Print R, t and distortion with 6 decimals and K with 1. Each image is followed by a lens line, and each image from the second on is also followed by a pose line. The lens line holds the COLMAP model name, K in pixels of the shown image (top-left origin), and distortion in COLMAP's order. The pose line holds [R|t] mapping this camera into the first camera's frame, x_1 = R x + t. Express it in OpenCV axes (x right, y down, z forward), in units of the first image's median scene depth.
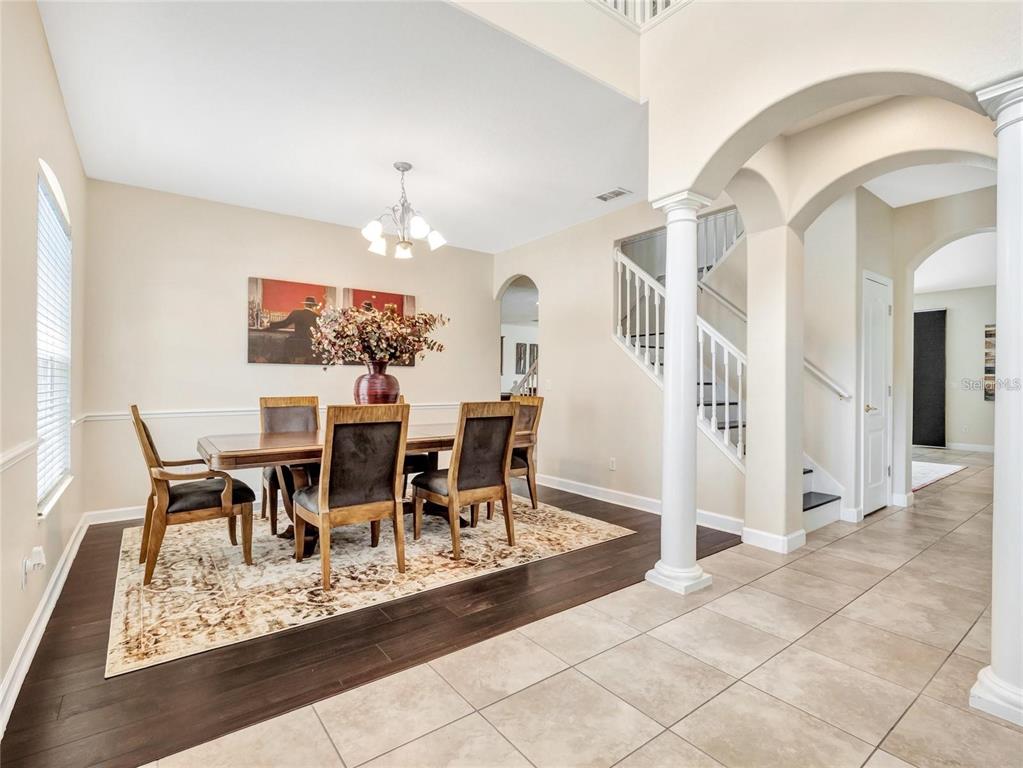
lens RADIAL K [[491.1, 0, 511.5], [0, 491.1, 384.0], [0, 0, 1]] dist [-0.011520, -0.001053]
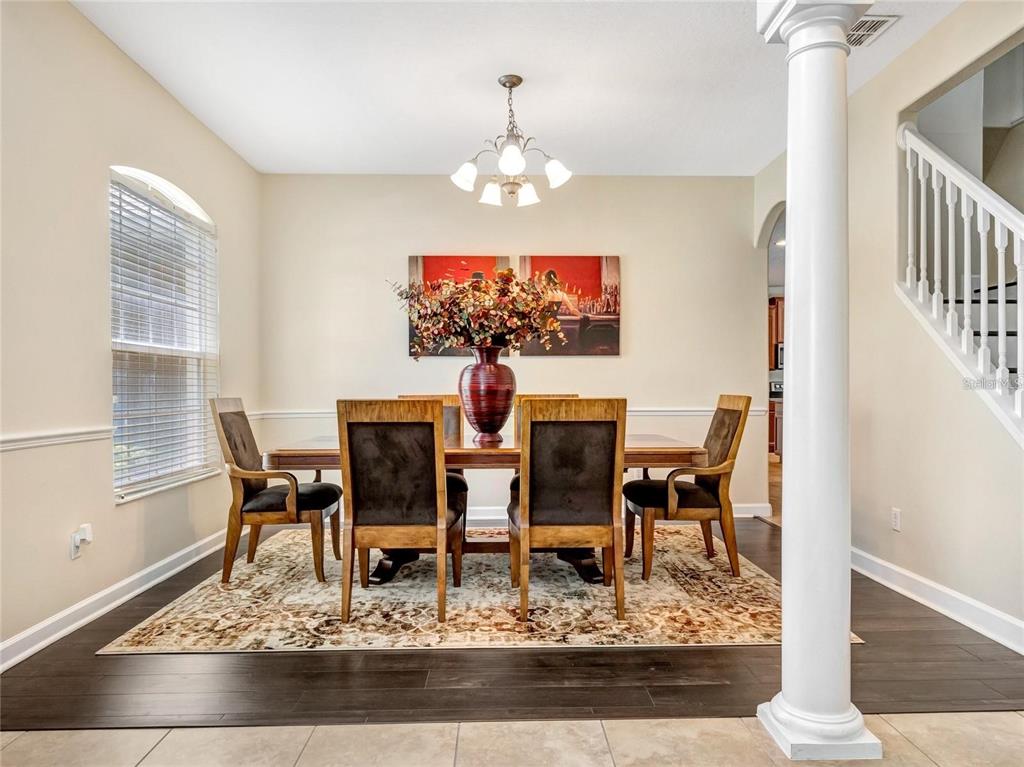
lens RADIAL K [[681.9, 0, 514.5], [0, 681.9, 395.1], [0, 0, 1]] dist [0.005363, 0.000212]
pose [[0.818788, 0.001376, -0.574095, 0.445162], [0.003453, 0.999967, 0.007321, 0.025115], [0.574086, -0.007977, 0.818756, 0.189460]]
